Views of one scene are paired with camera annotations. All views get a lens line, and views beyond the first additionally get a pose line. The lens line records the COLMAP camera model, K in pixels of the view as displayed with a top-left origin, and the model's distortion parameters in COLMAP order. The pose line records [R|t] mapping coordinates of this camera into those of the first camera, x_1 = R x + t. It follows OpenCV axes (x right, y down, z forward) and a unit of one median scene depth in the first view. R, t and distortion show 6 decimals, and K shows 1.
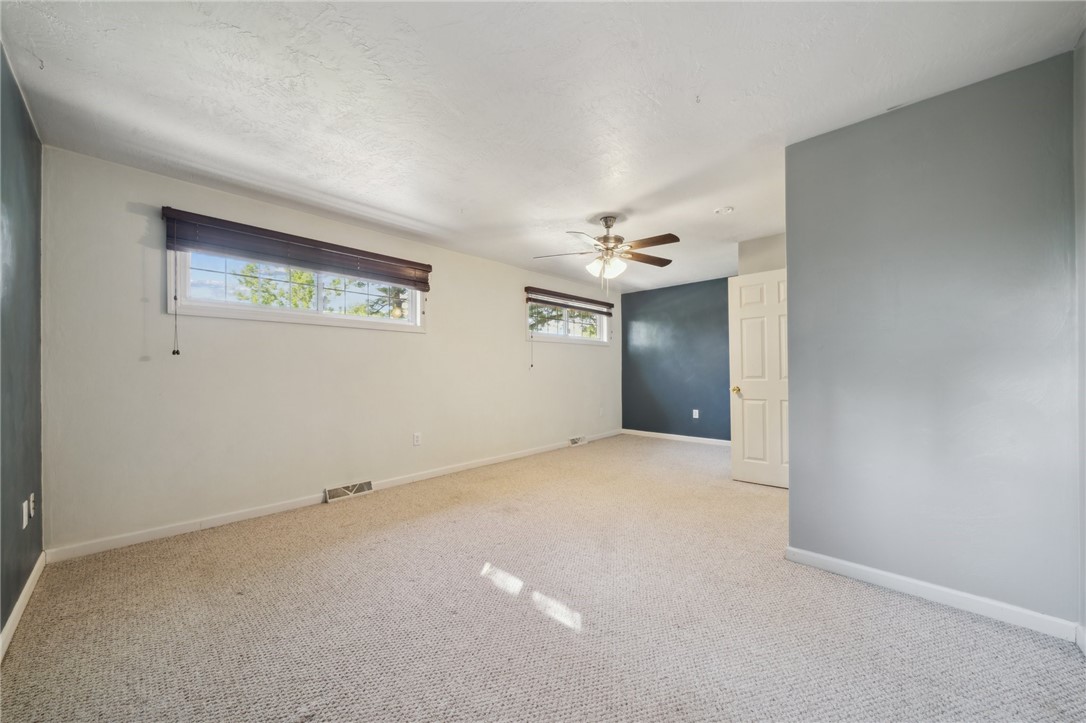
lens RADIAL K [[380.4, 0, 539.0], [0, 380.4, 369.0], [0, 0, 1]] dist [-0.000267, -0.001208]
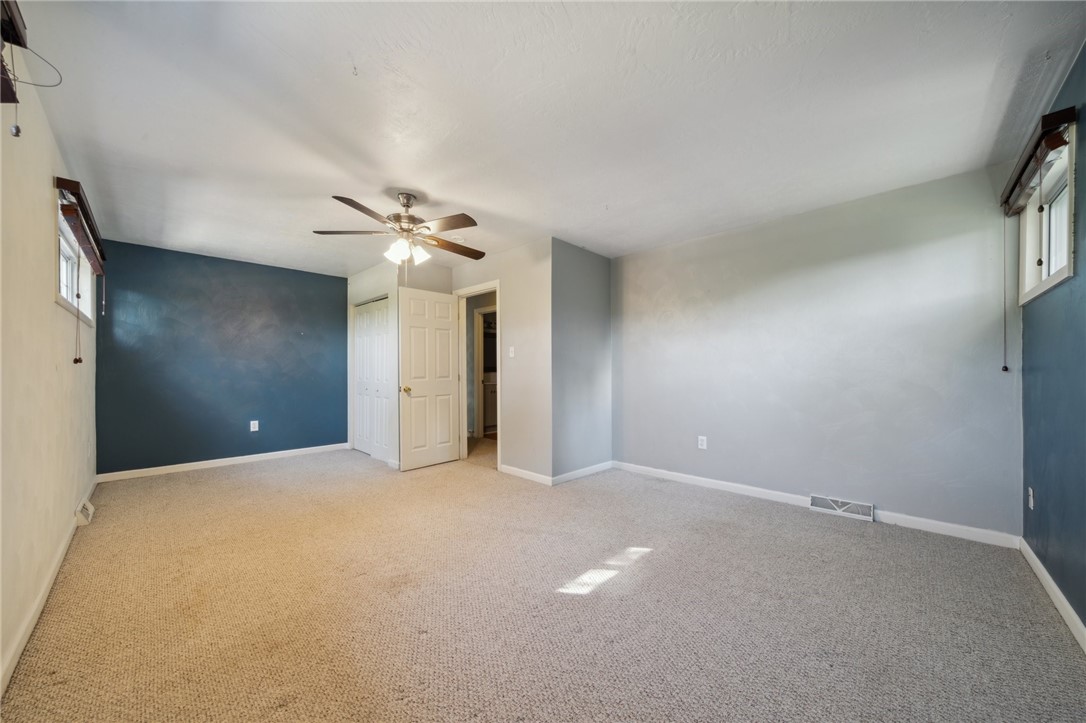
lens RADIAL K [[380.4, 0, 534.8], [0, 380.4, 370.3], [0, 0, 1]] dist [-0.000267, -0.001208]
pose [[0.035936, 0.005489, 0.999339, -0.670055], [-0.003683, 0.999979, -0.005360, 0.004508], [-0.999347, -0.003488, 0.035956, 0.677309]]
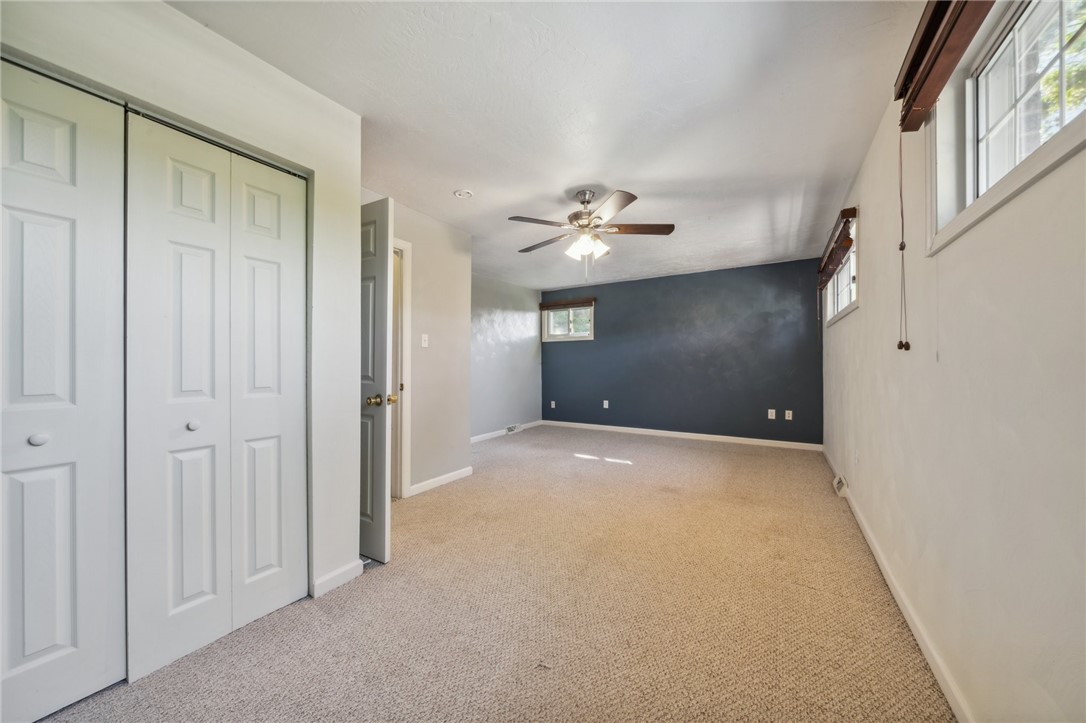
lens RADIAL K [[380.4, 0, 542.0], [0, 380.4, 364.3], [0, 0, 1]] dist [-0.000267, -0.001208]
pose [[-0.982283, 0.005574, -0.187319, 0.446249], [0.006115, 0.999979, -0.002306, 0.006265], [0.187302, -0.003411, -0.982296, 1.842987]]
